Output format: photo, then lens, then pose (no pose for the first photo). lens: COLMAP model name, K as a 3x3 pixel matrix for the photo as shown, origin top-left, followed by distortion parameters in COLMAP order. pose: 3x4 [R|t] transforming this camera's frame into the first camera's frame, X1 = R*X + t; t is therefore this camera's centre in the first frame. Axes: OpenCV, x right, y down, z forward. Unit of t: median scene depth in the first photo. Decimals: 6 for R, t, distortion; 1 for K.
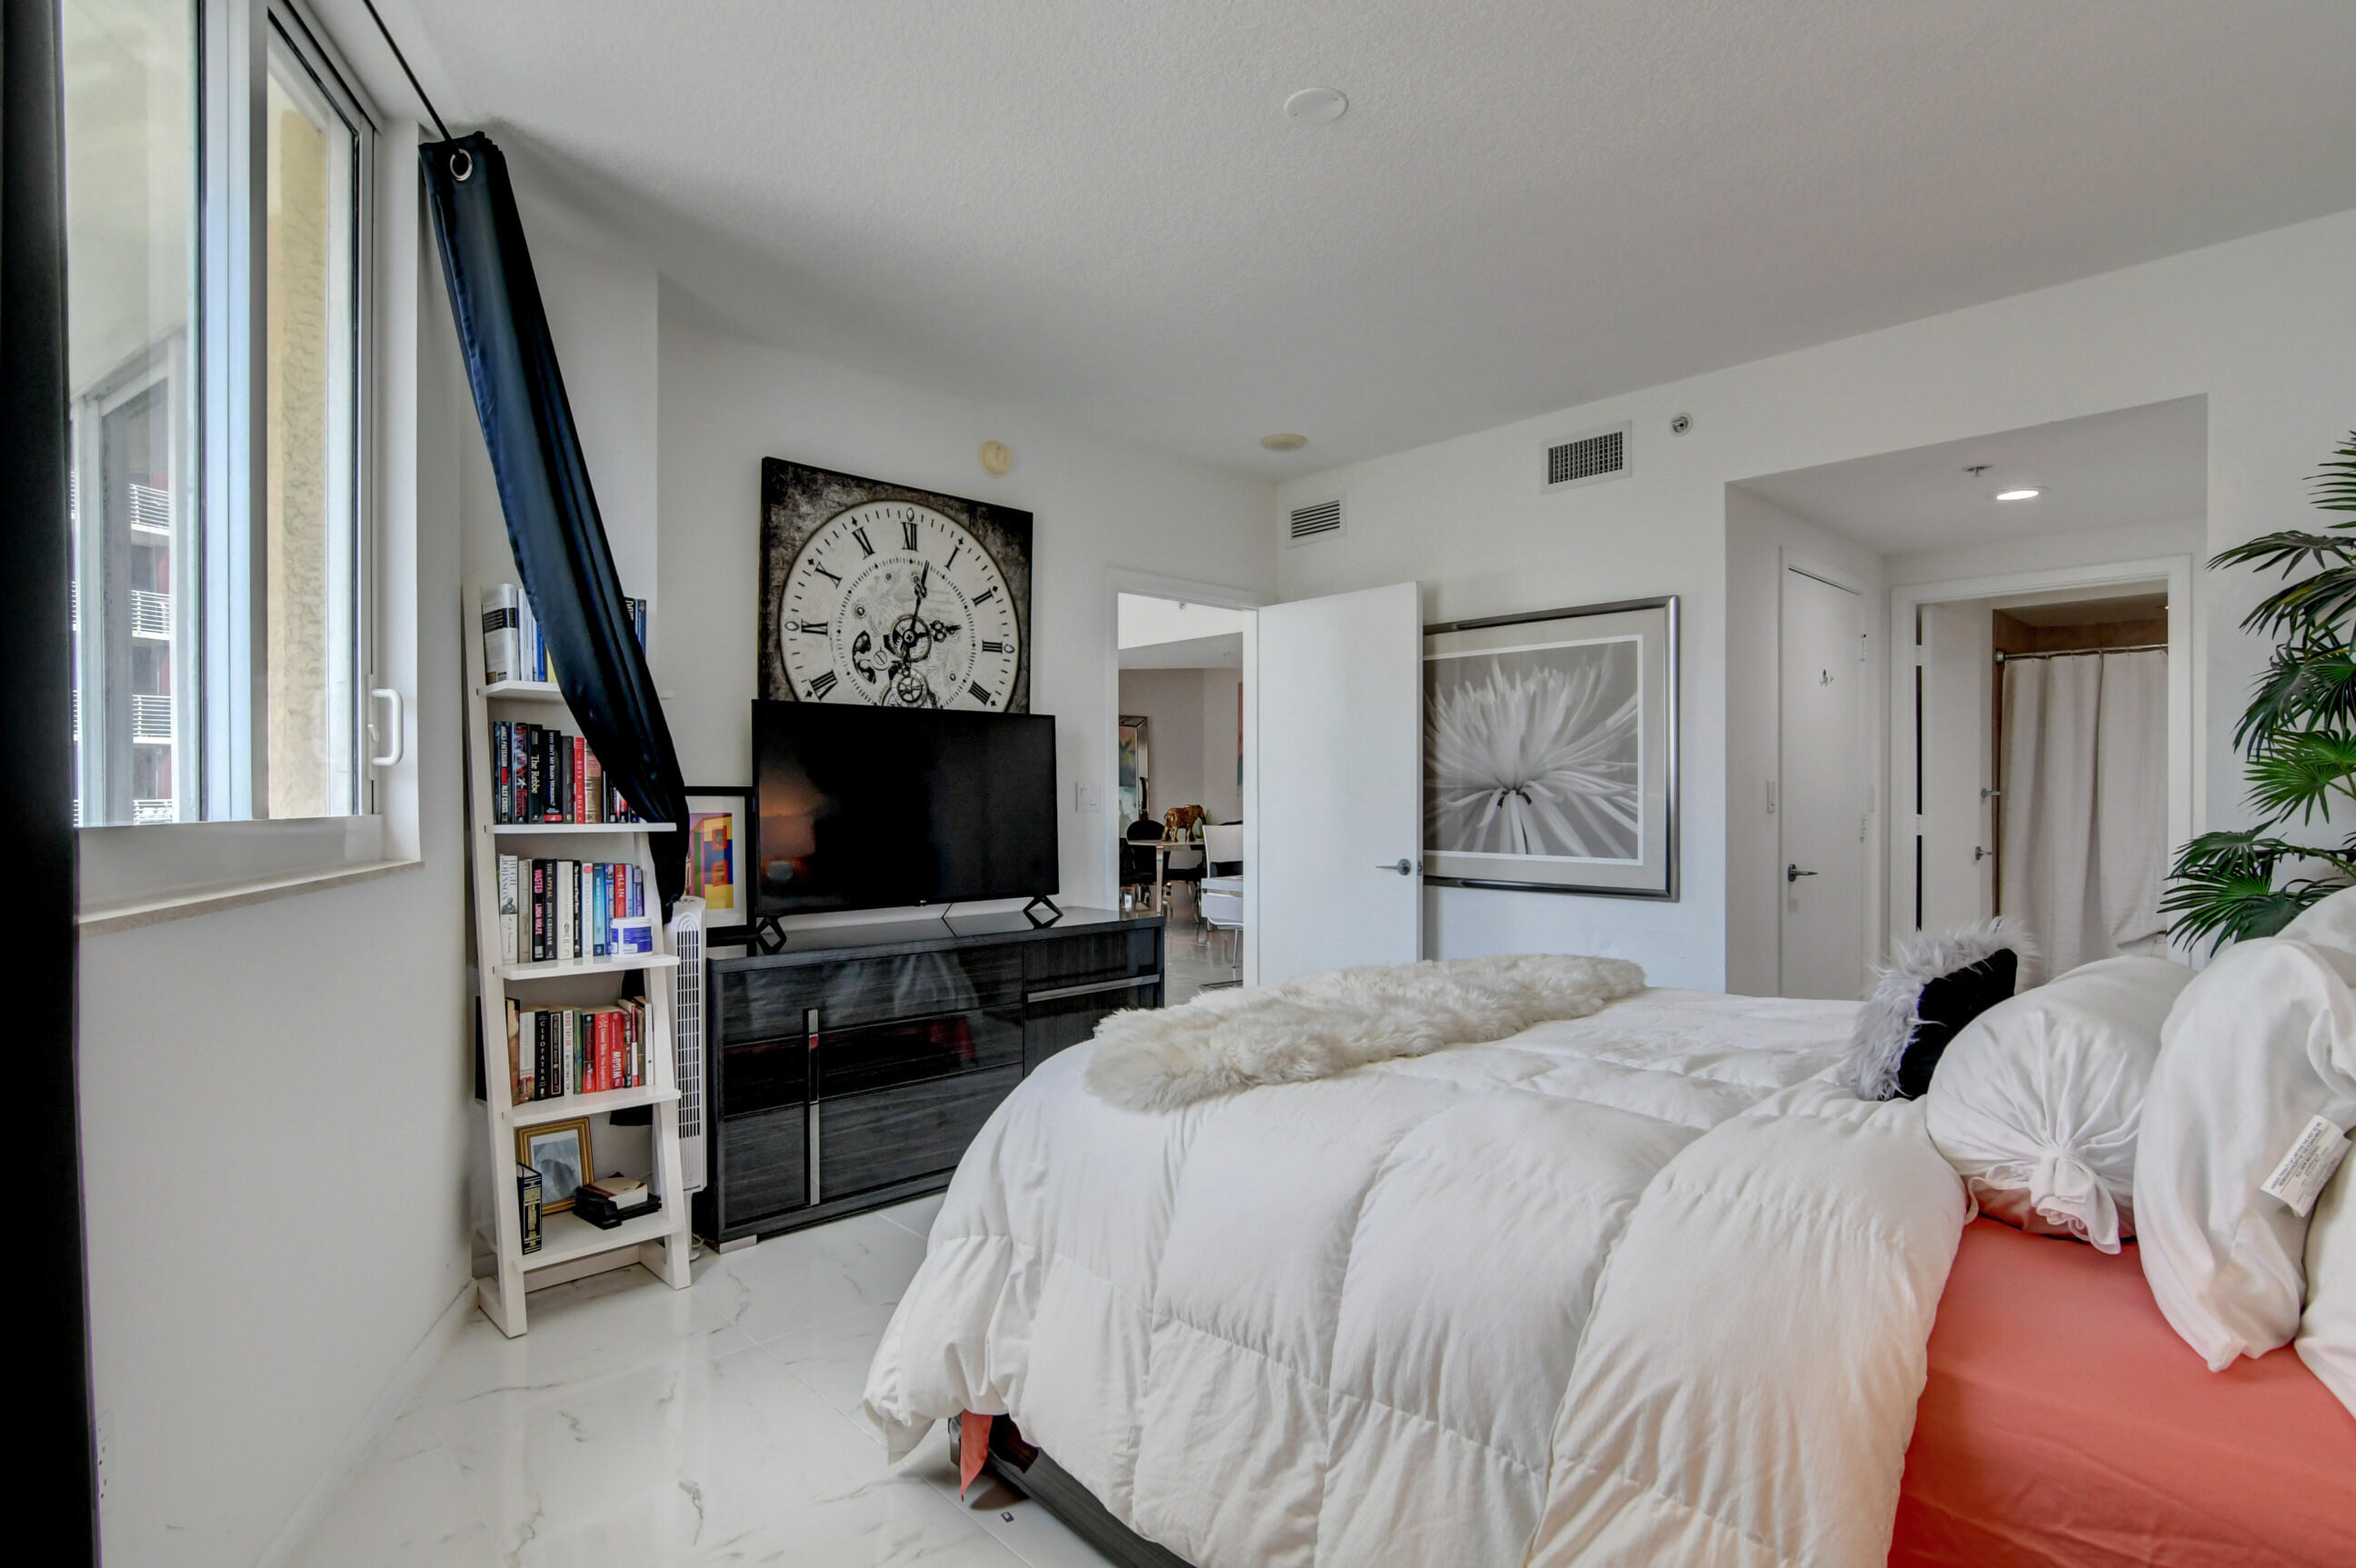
lens RADIAL K [[1156.3, 0, 1179.0], [0, 1156.3, 795.2], [0, 0, 1]] dist [-0.030140, 0.010143]
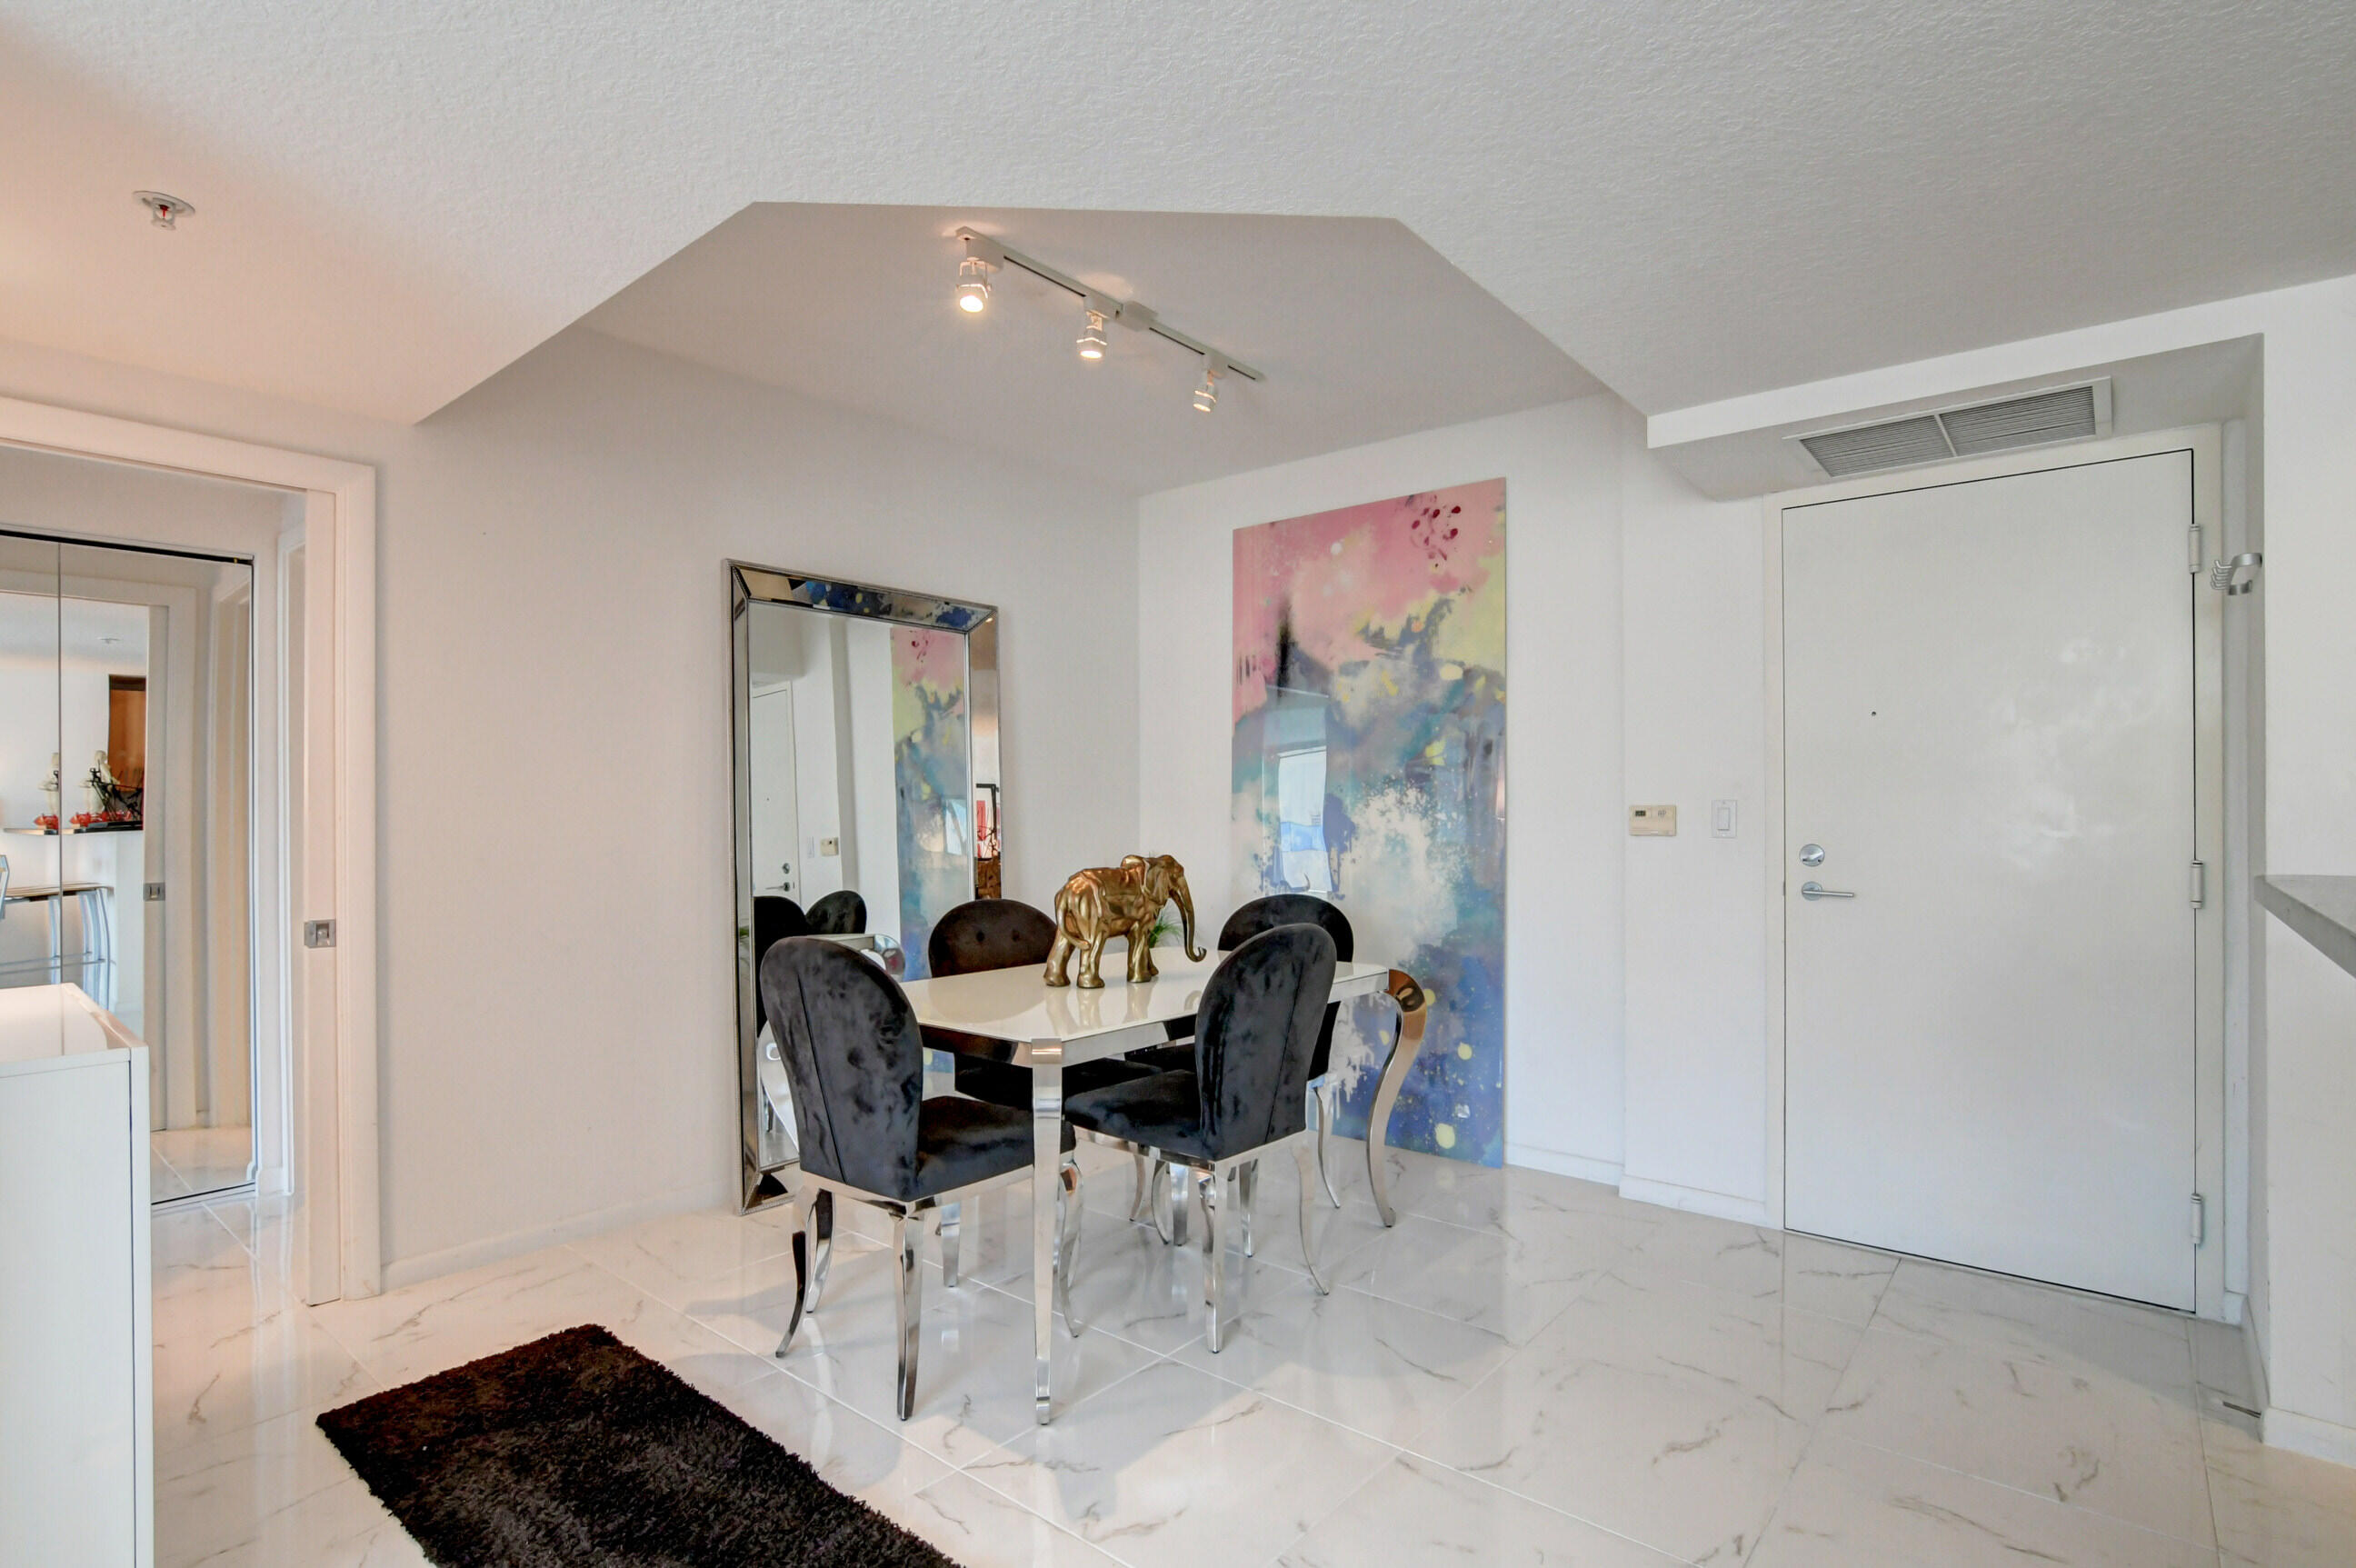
lens RADIAL K [[1156.3, 0, 1166.4], [0, 1156.3, 805.3], [0, 0, 1]] dist [-0.030140, 0.010143]
pose [[0.992784, -0.003142, 0.119872, -0.145404], [0.003806, 0.999979, -0.005315, -0.024064], [-0.119852, 0.005733, 0.992775, 5.081227]]
